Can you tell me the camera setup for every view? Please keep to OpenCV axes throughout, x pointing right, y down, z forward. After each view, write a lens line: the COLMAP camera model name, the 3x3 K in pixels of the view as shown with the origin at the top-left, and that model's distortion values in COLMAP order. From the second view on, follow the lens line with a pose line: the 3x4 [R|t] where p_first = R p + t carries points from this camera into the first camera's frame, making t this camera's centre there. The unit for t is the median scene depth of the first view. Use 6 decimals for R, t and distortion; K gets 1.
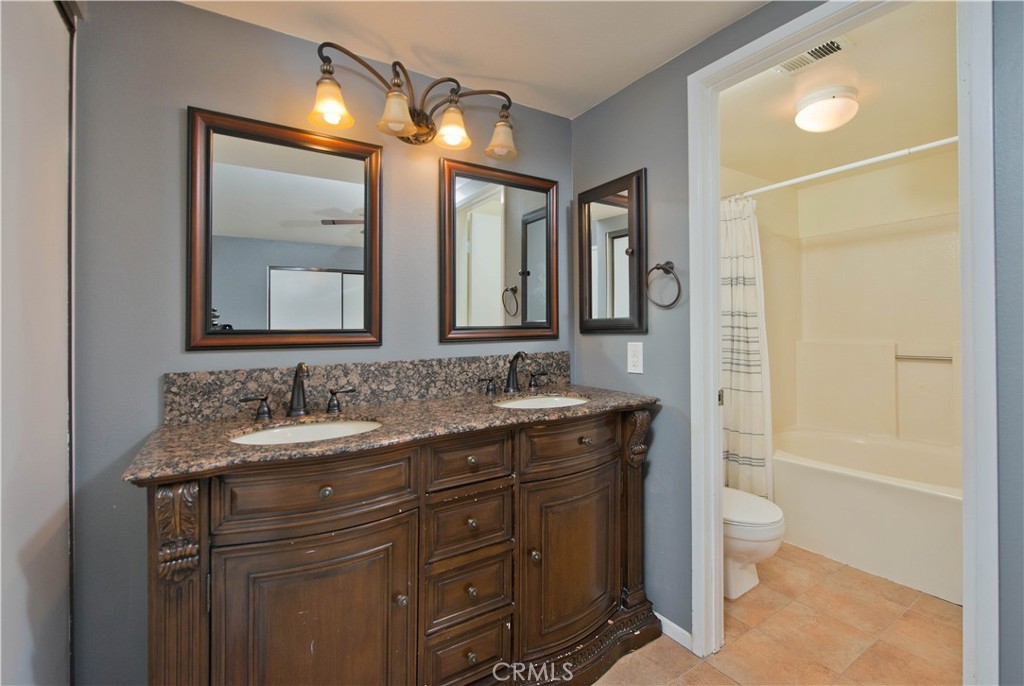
lens RADIAL K [[440.1, 0, 512.5], [0, 440.1, 325.4], [0, 0, 1]] dist [-0.022376, -0.000125]
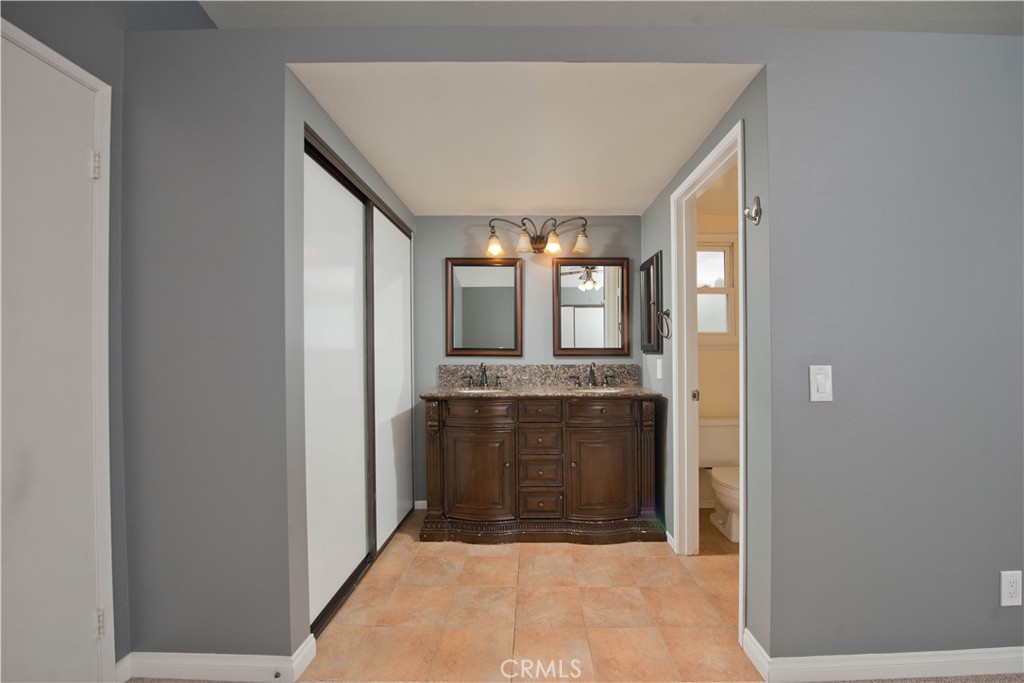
lens RADIAL K [[421.9, 0, 509.6], [0, 421.9, 353.6], [0, 0, 1]] dist [-0.021432, -0.000257]
pose [[0.796942, 0.022444, -0.603638, 0.852404], [-0.008813, 0.999635, 0.025532, -0.018156], [0.603991, -0.015028, 0.796849, -0.601916]]
